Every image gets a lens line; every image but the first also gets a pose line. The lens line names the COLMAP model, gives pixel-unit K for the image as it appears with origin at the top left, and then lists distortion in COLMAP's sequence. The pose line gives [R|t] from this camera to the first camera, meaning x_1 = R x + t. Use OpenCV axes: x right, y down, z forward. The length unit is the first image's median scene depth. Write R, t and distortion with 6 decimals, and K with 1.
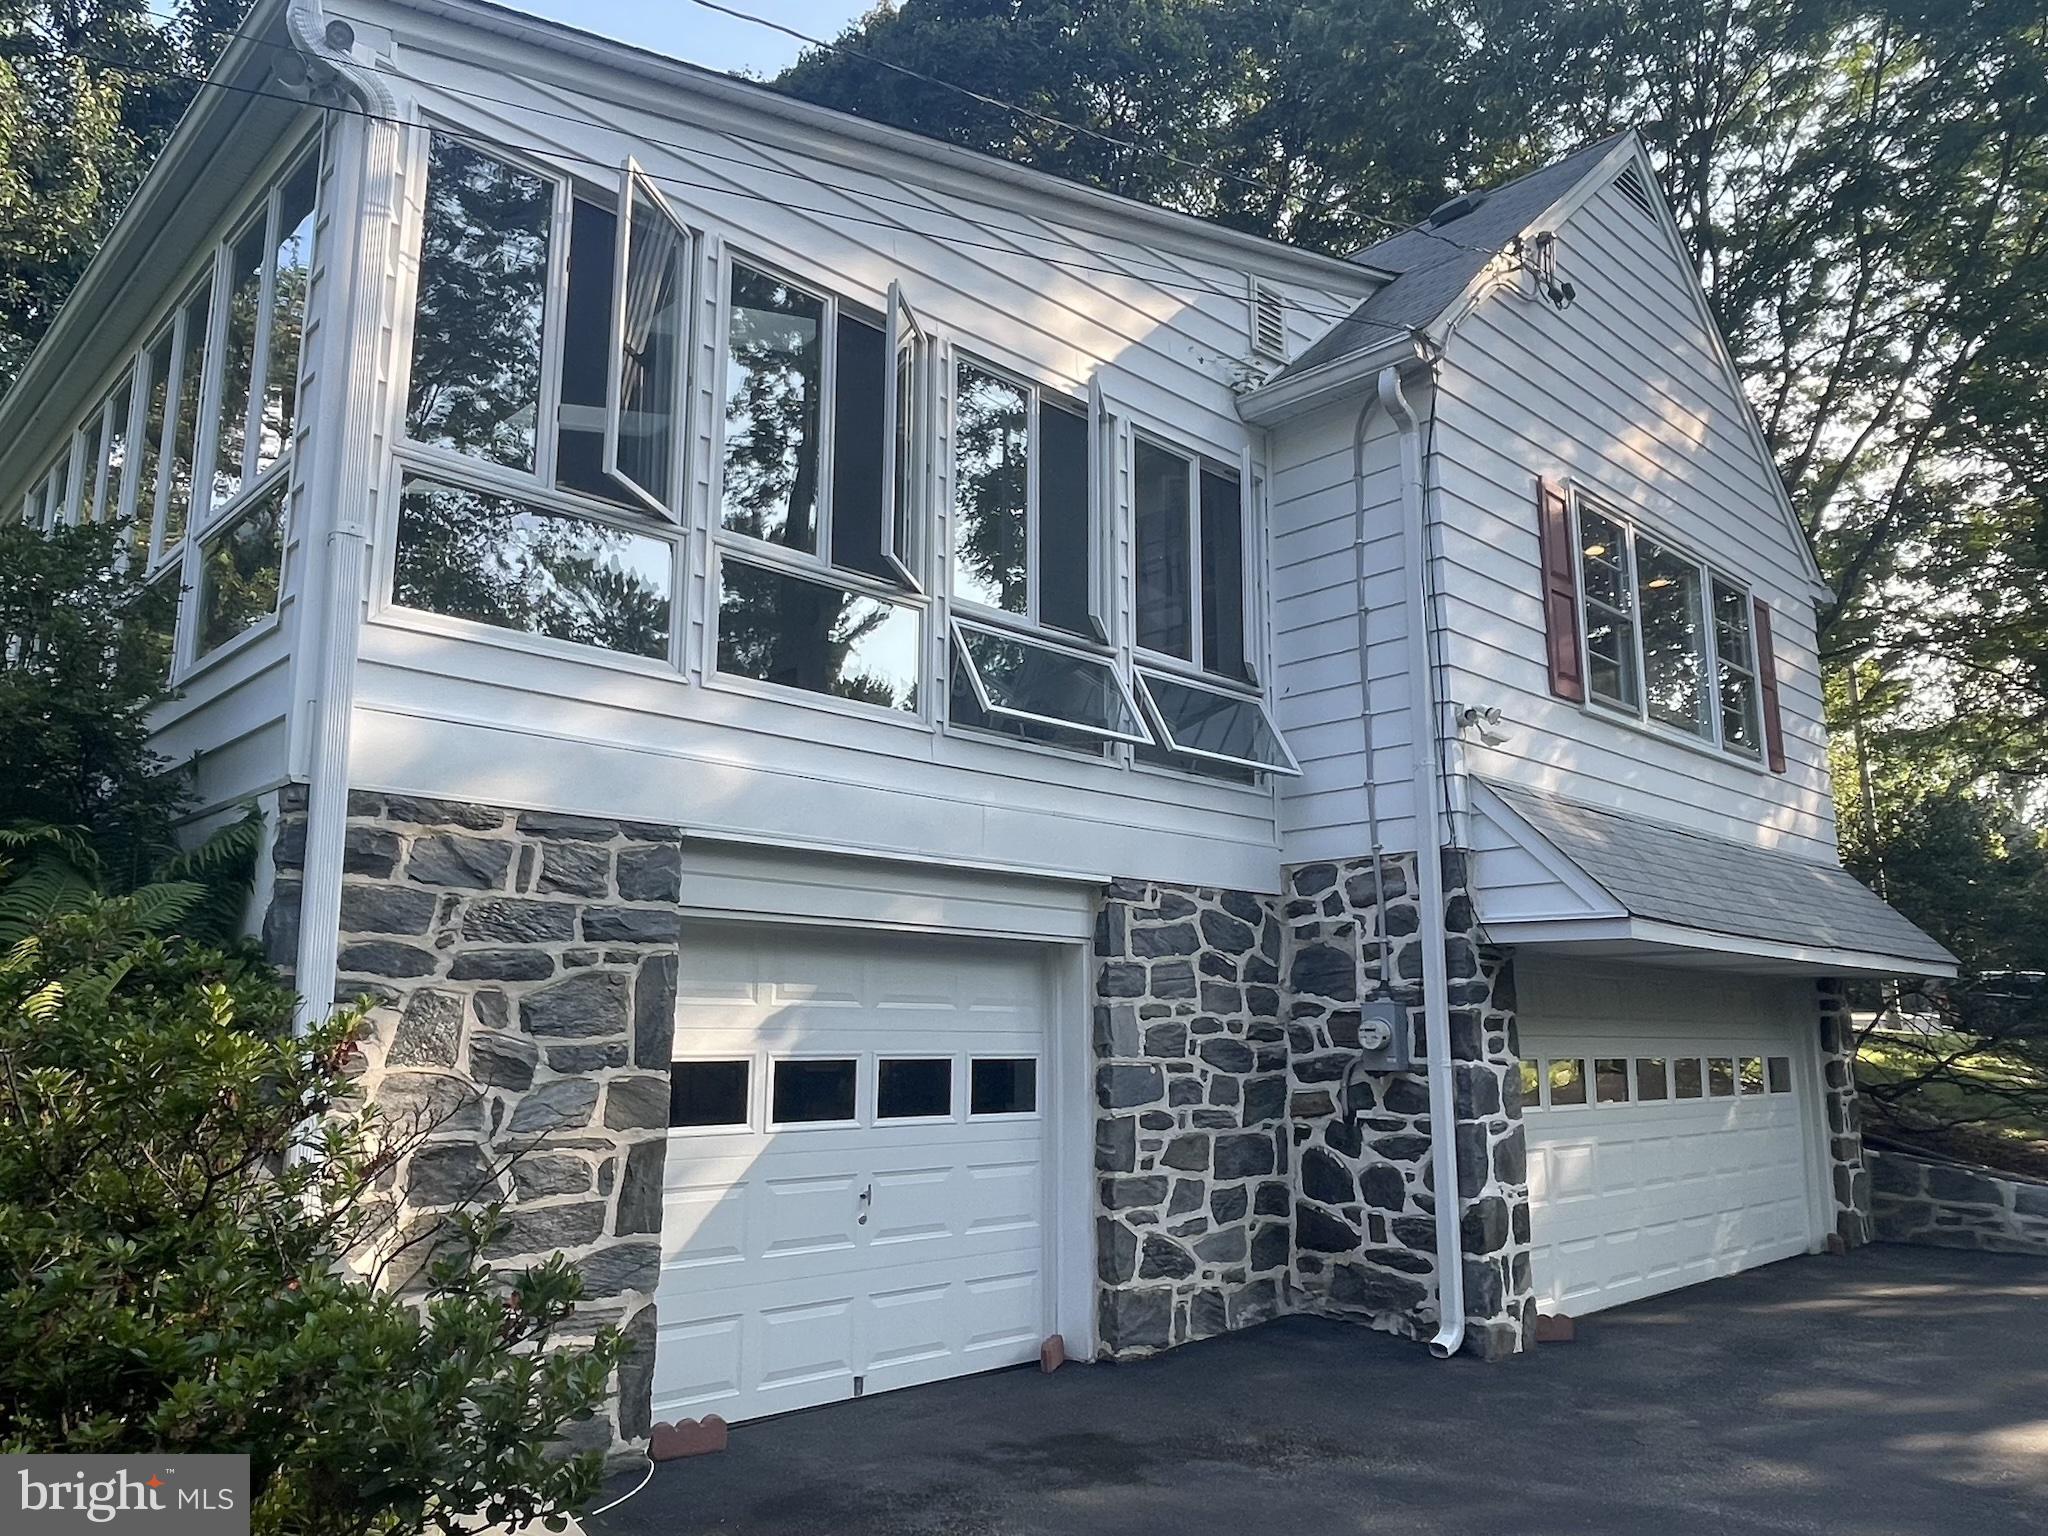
lens RADIAL K [[1474.7, 0, 1024.0], [0, 1474.7, 768.0], [0, 0, 1]] dist [-0.000910, -0.044151]
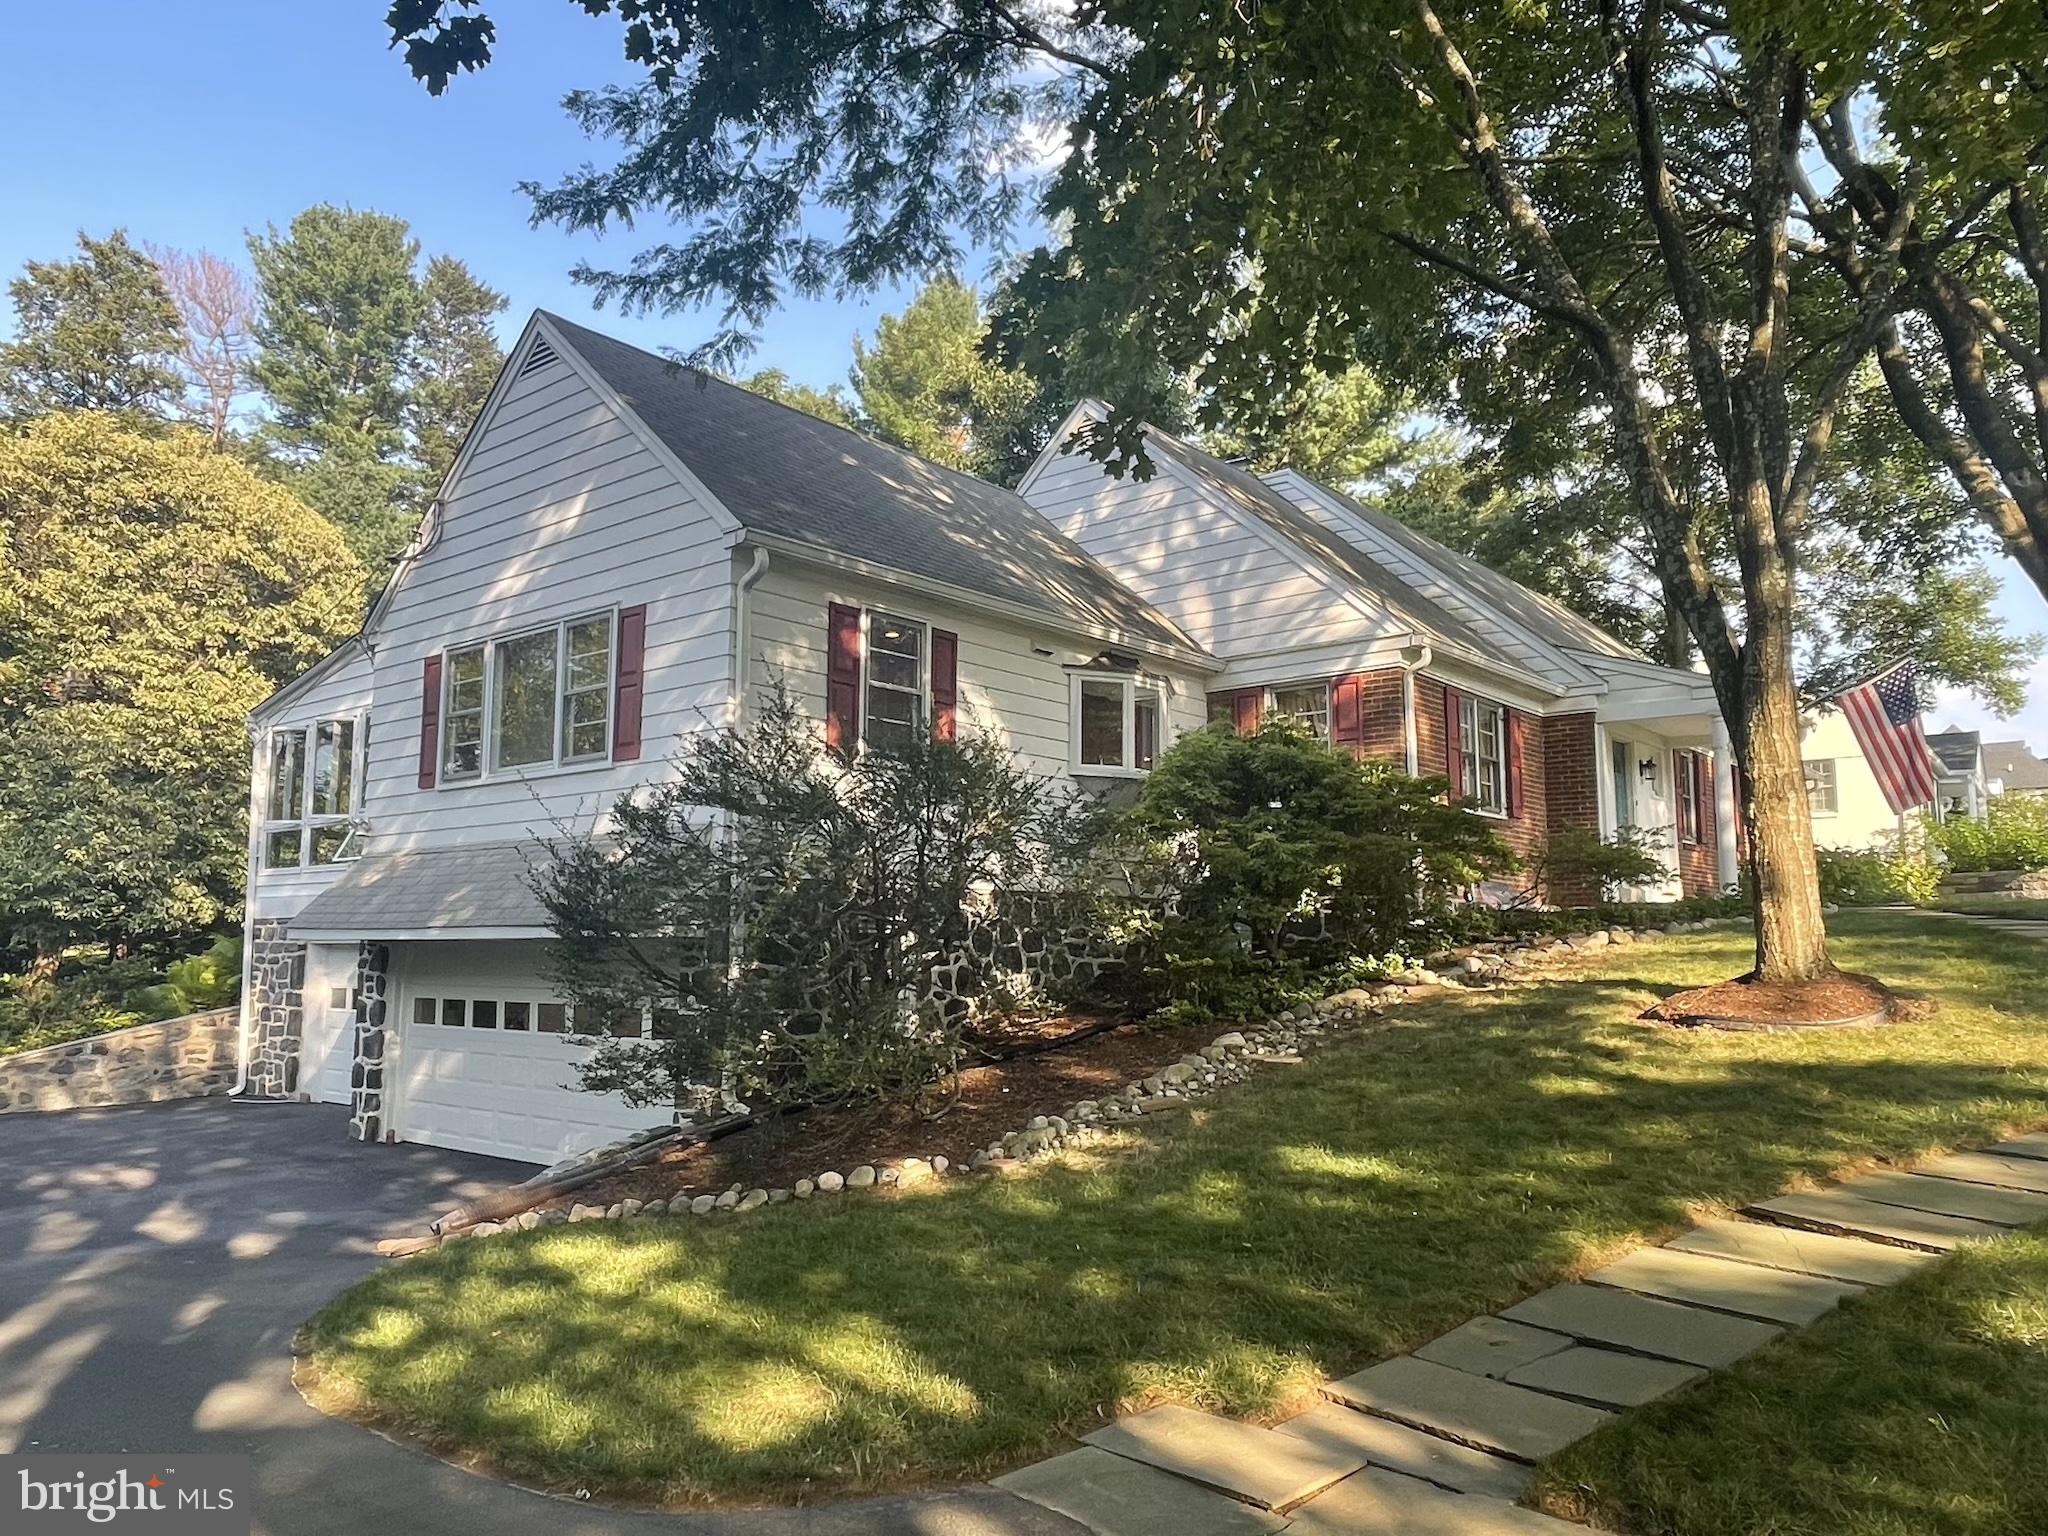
lens RADIAL K [[1474.7, 0, 1024.0], [0, 1474.7, 768.0], [0, 0, 1]] dist [-0.000910, -0.044151]
pose [[0.089118, -0.122497, -0.988460, 2.394310], [0.185293, 0.977123, -0.104386, 0.267104], [0.978634, -0.173852, 0.109778, 1.695868]]
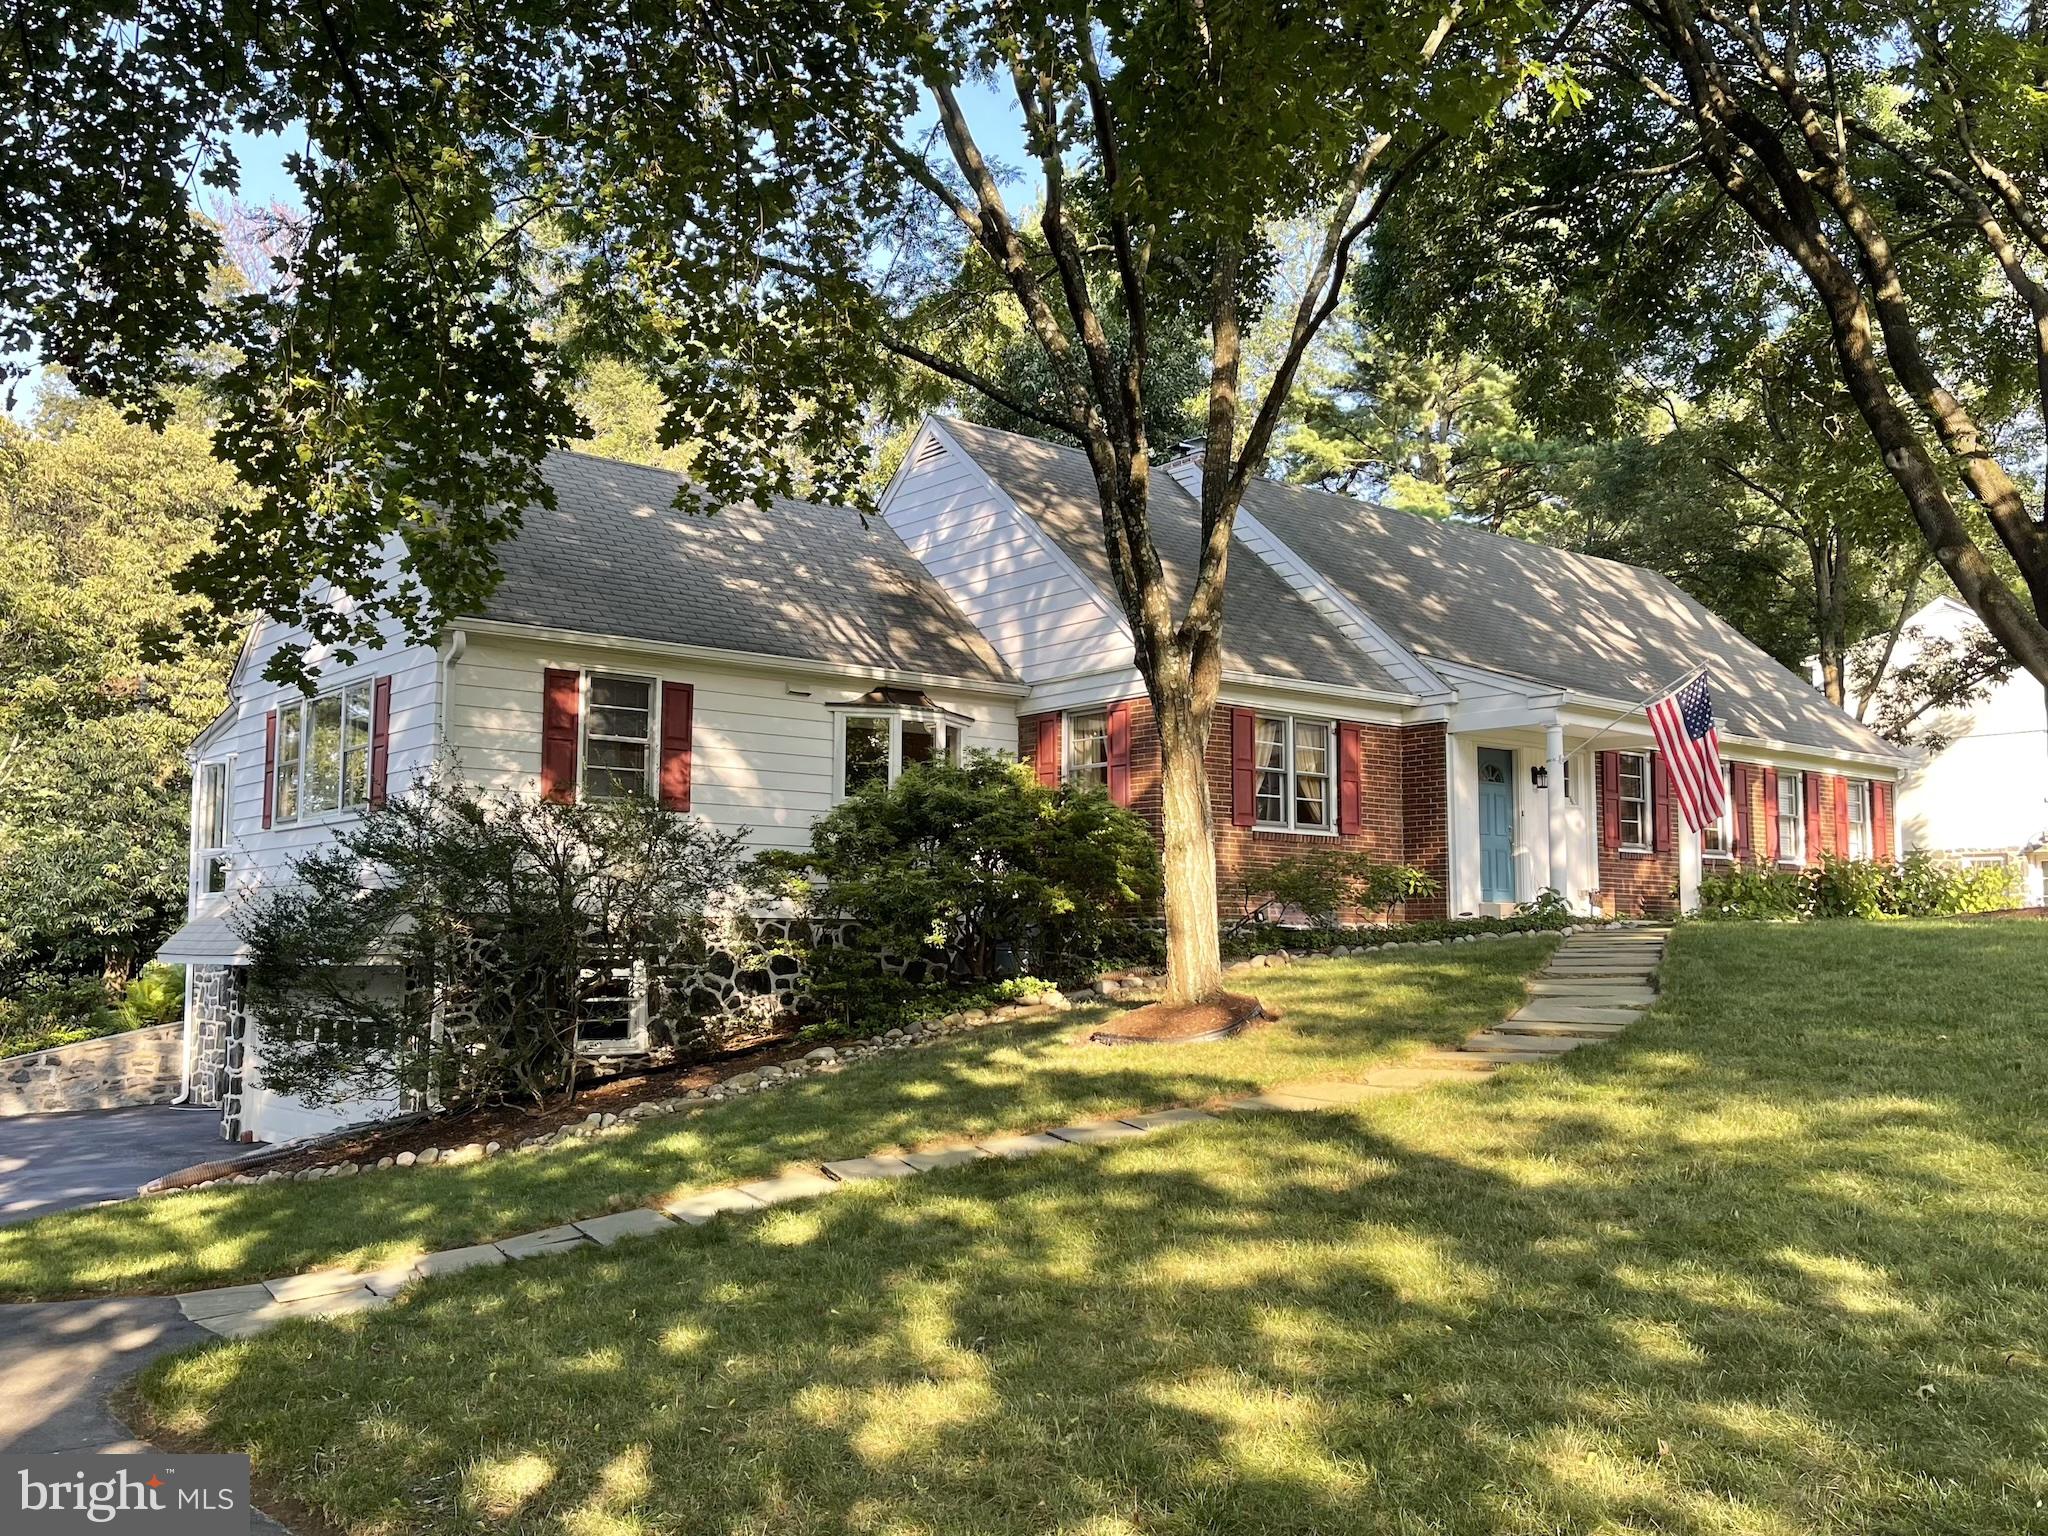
lens RADIAL K [[1800.6, 0, 1024.0], [0, 1800.6, 768.0], [0, 0, 1]] dist [-0.014312, -0.019581]
pose [[-0.064495, -0.103455, -0.992541, 2.961251], [0.188349, 0.975473, -0.113915, 0.367435], [0.979982, -0.194291, -0.043427, 2.344281]]
